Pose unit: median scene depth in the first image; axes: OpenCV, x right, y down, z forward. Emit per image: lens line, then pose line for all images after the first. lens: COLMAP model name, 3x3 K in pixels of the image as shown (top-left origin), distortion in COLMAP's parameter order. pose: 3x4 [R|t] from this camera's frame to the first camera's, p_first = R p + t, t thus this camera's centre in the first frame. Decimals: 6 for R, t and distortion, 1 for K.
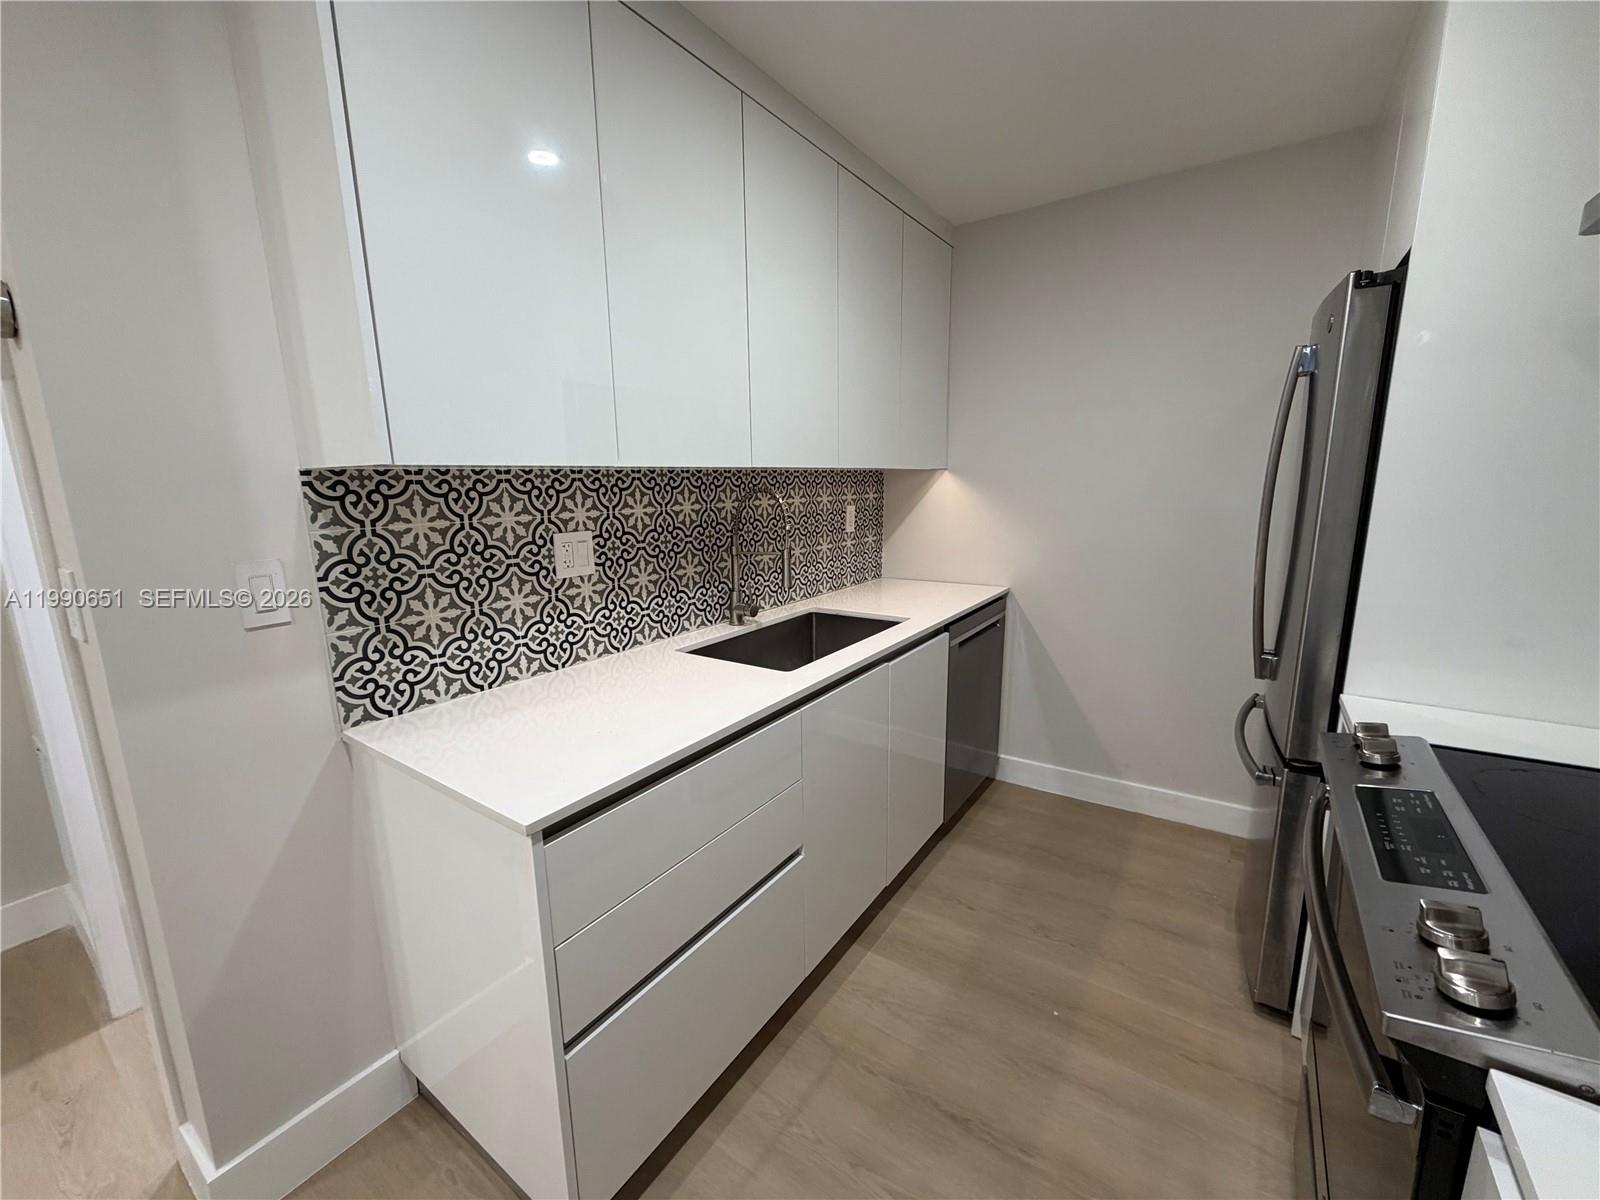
lens RADIAL K [[628.9, 0, 800.0], [0, 628.9, 600.0], [0, 0, 1]] dist [-0.000065, 0.000004]
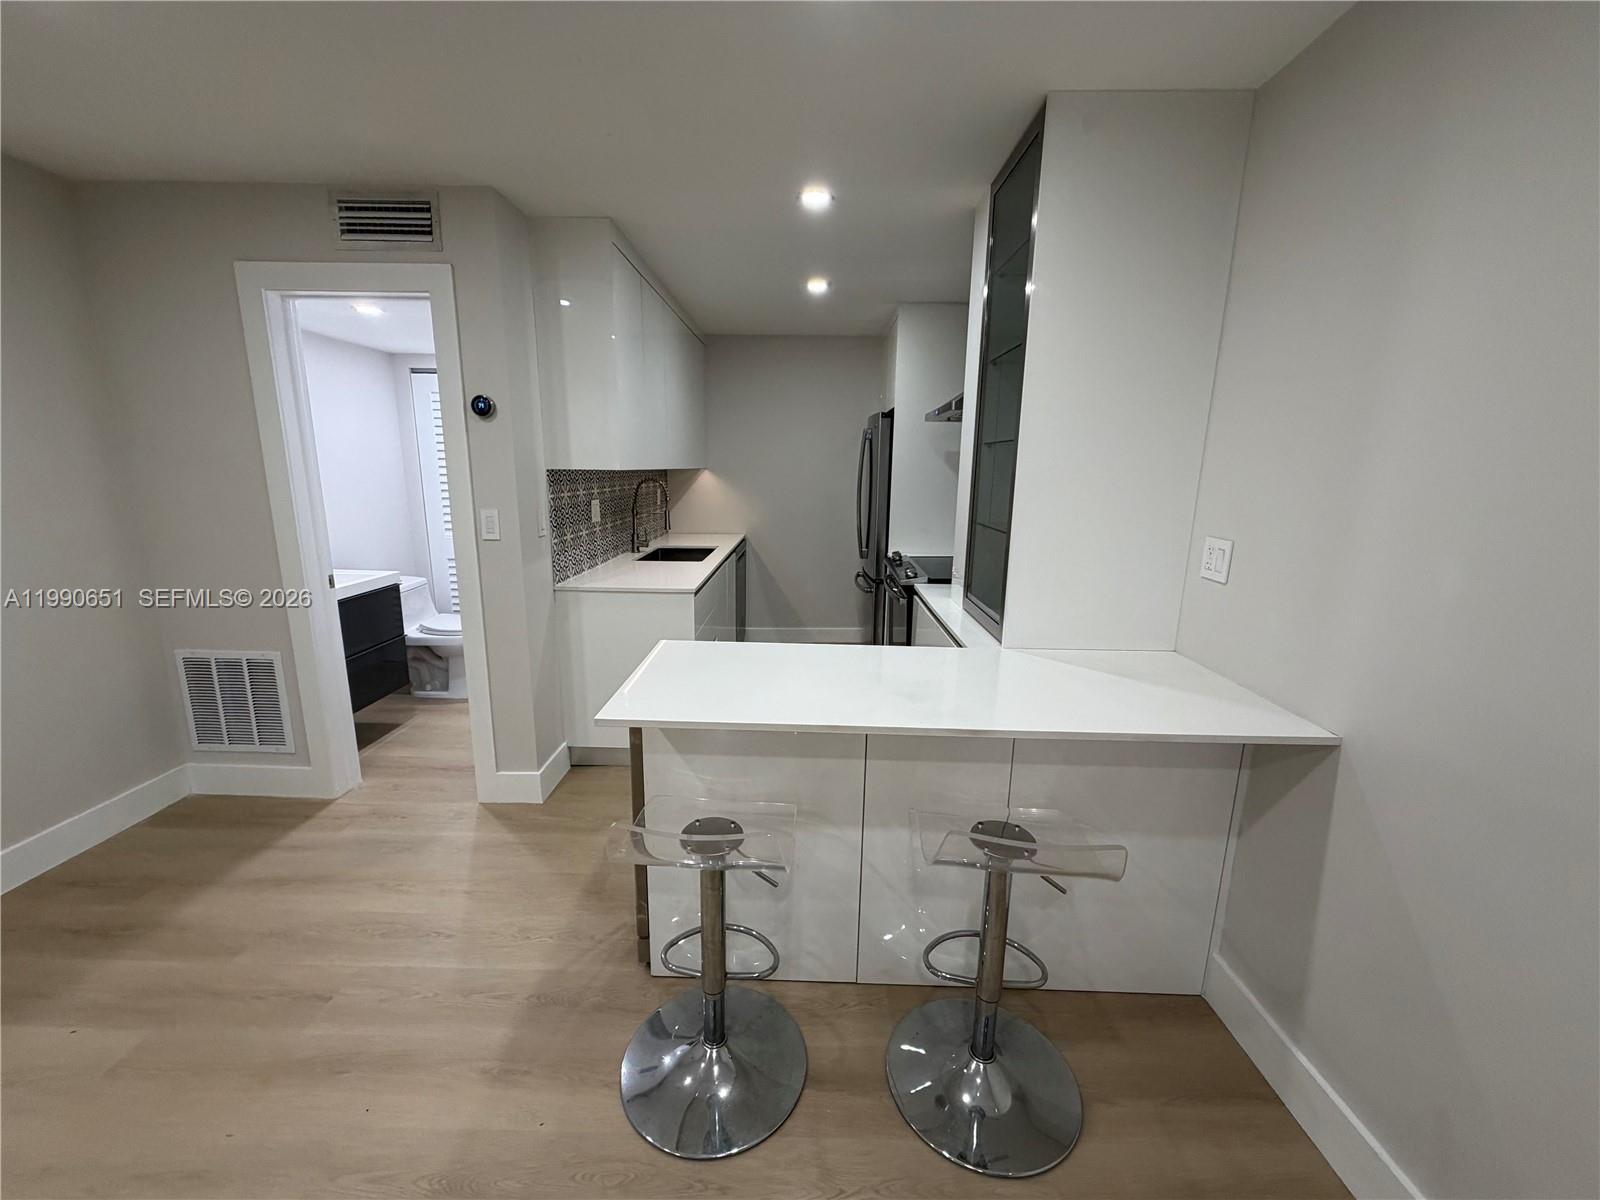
lens RADIAL K [[628.9, 0, 800.0], [0, 628.9, 600.0], [0, 0, 1]] dist [-0.000065, 0.000004]
pose [[0.824038, -0.086683, 0.559864, -1.067302], [0.076240, 0.996203, 0.042026, 0.194583], [-0.561382, 0.008053, 0.827518, -1.126518]]
